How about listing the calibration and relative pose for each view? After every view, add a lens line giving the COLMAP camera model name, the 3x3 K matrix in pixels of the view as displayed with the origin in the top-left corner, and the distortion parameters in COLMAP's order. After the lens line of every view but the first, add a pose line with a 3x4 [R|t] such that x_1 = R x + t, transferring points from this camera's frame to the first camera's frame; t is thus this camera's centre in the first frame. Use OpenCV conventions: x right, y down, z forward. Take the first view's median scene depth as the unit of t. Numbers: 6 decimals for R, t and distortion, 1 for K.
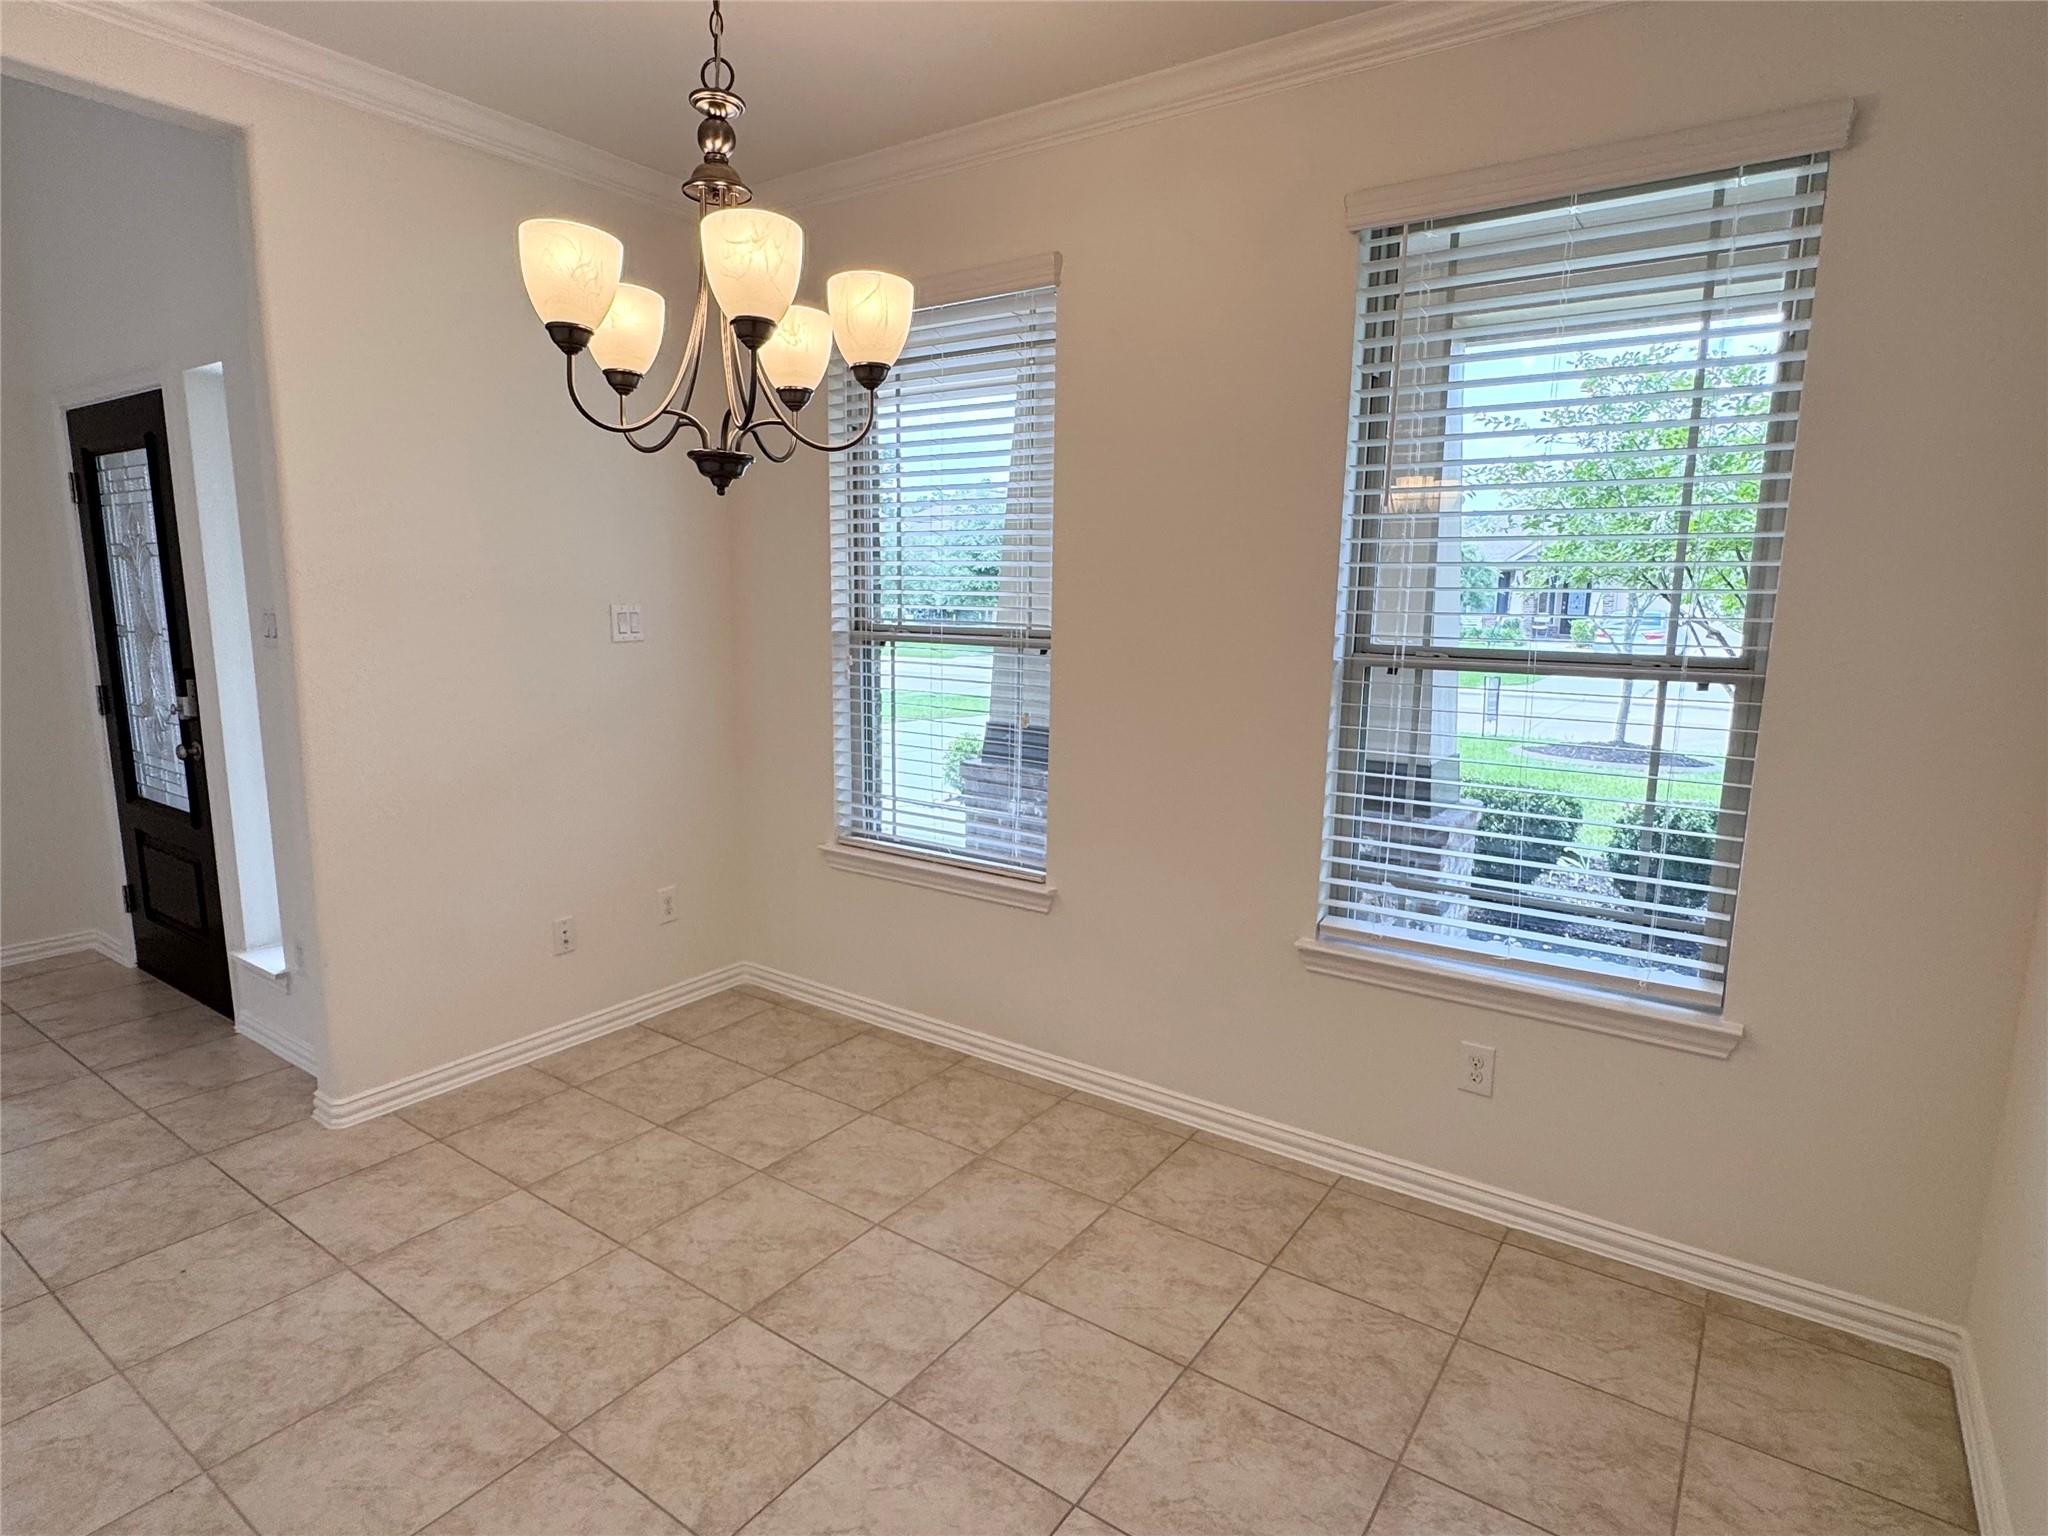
lens RADIAL K [[1093.2, 0, 1024.7], [0, 1093.2, 778.1], [0, 0, 1]] dist [-0.006441, 0.000968]
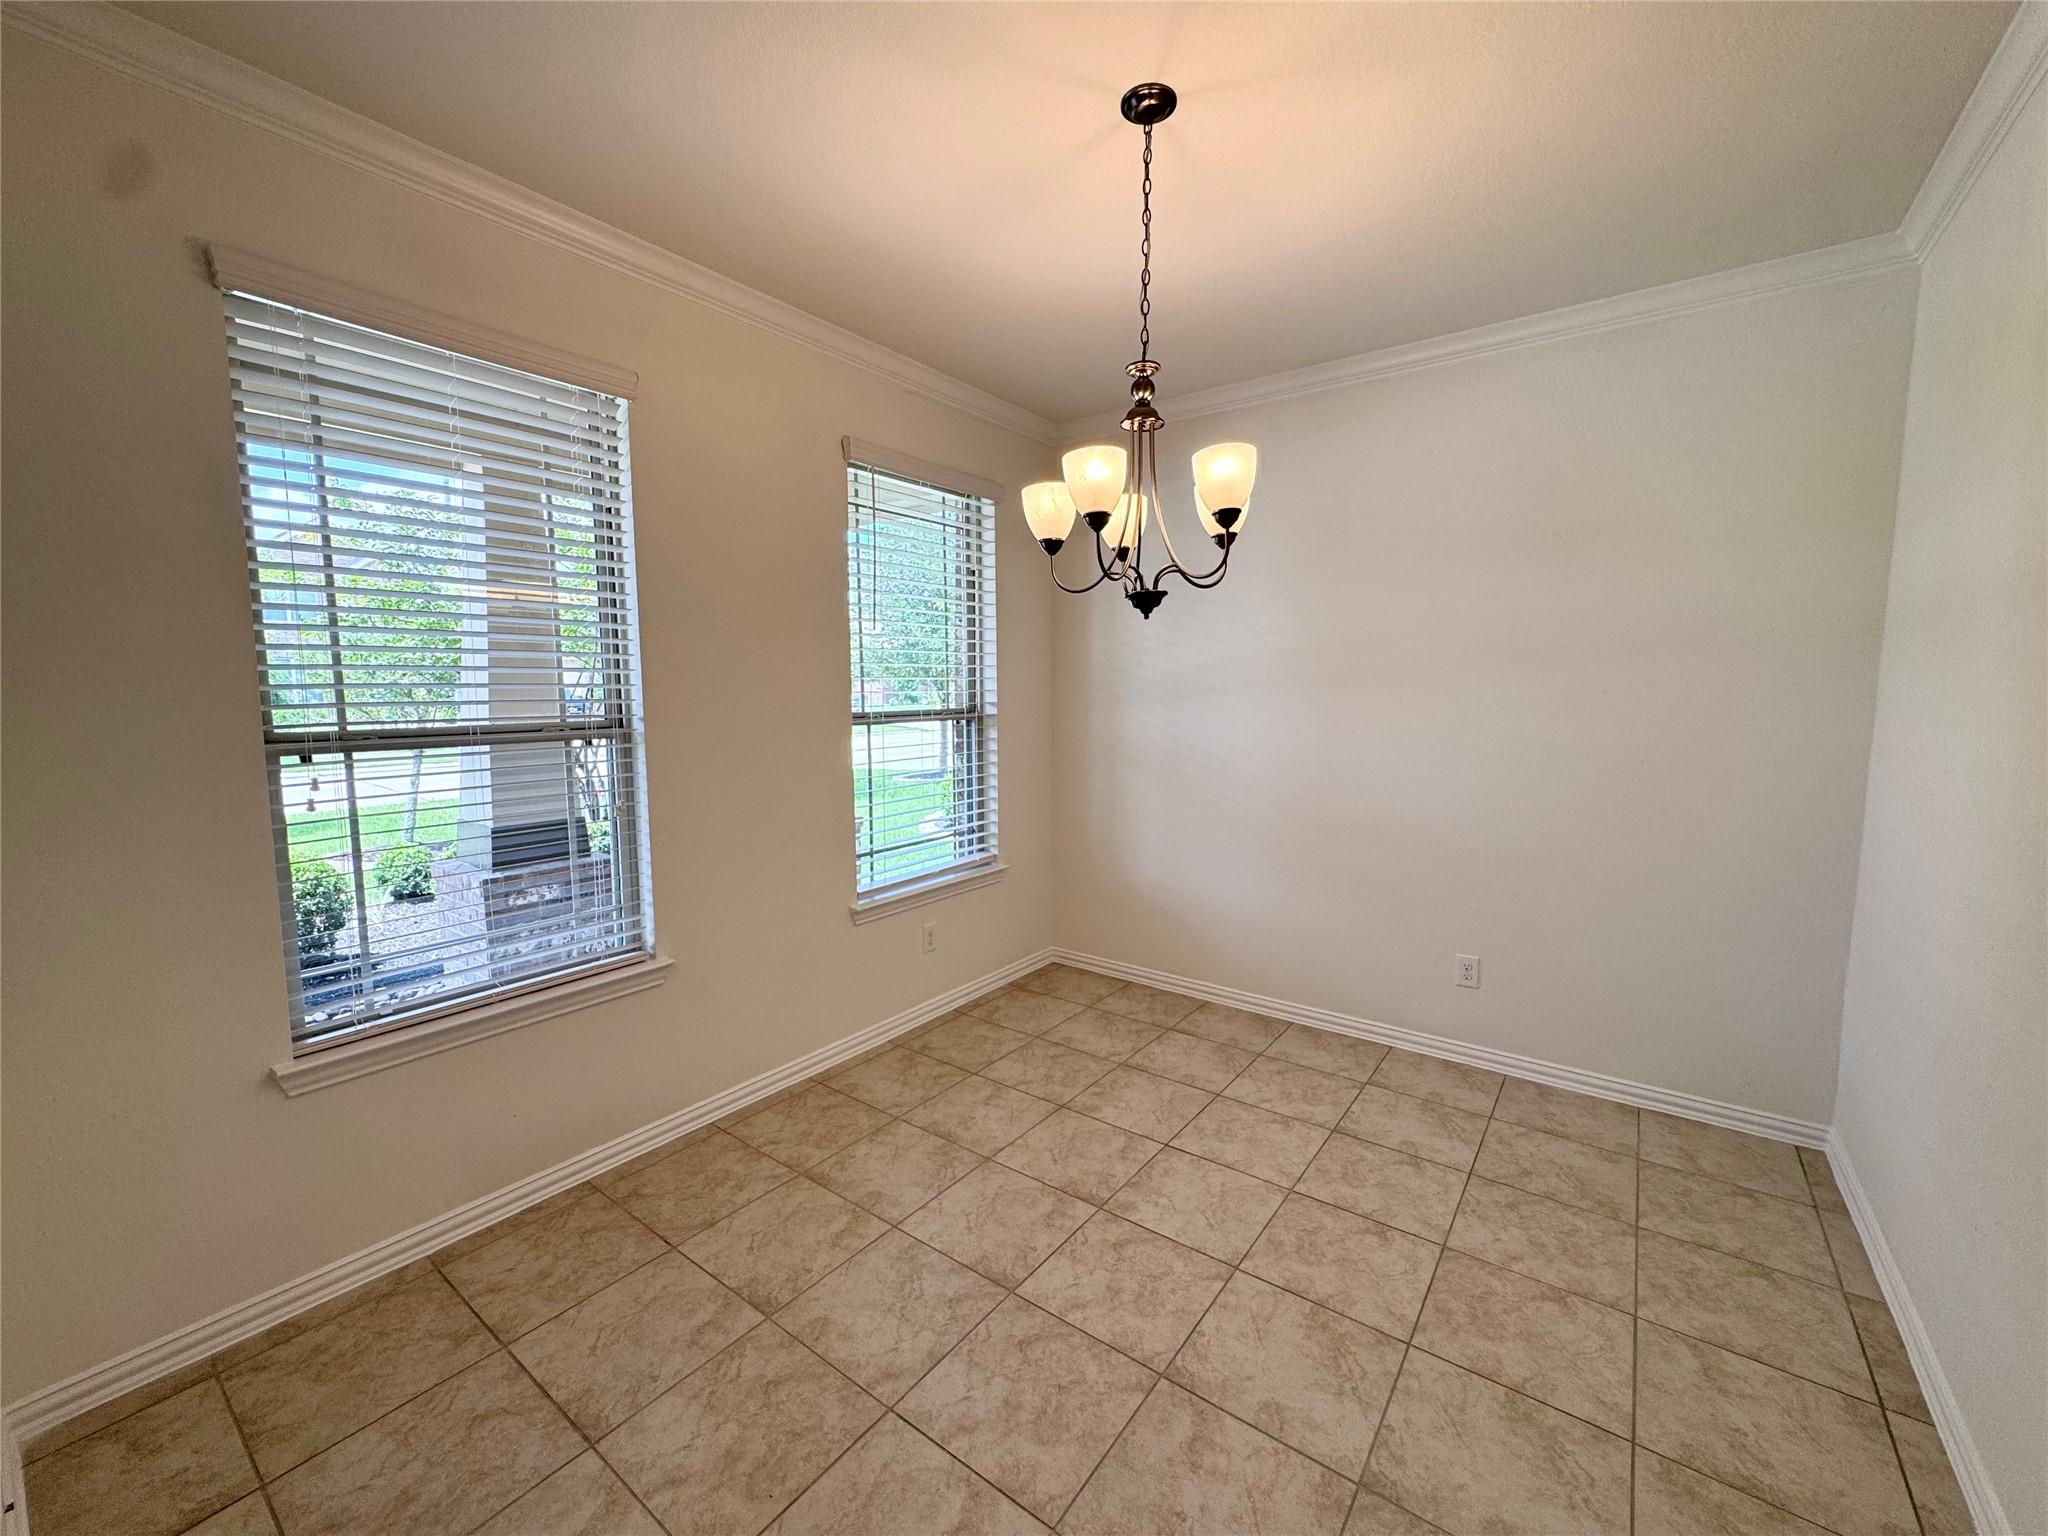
lens RADIAL K [[817.2, 0, 1023.2], [0, 817.2, 760.6], [0, 0, 1]] dist [-0.002424, -0.000275]
pose [[0.041136, -0.106846, 0.993424, -0.905891], [0.175171, 0.979638, 0.098109, -0.129760], [-0.983678, 0.169983, 0.059015, 0.711408]]
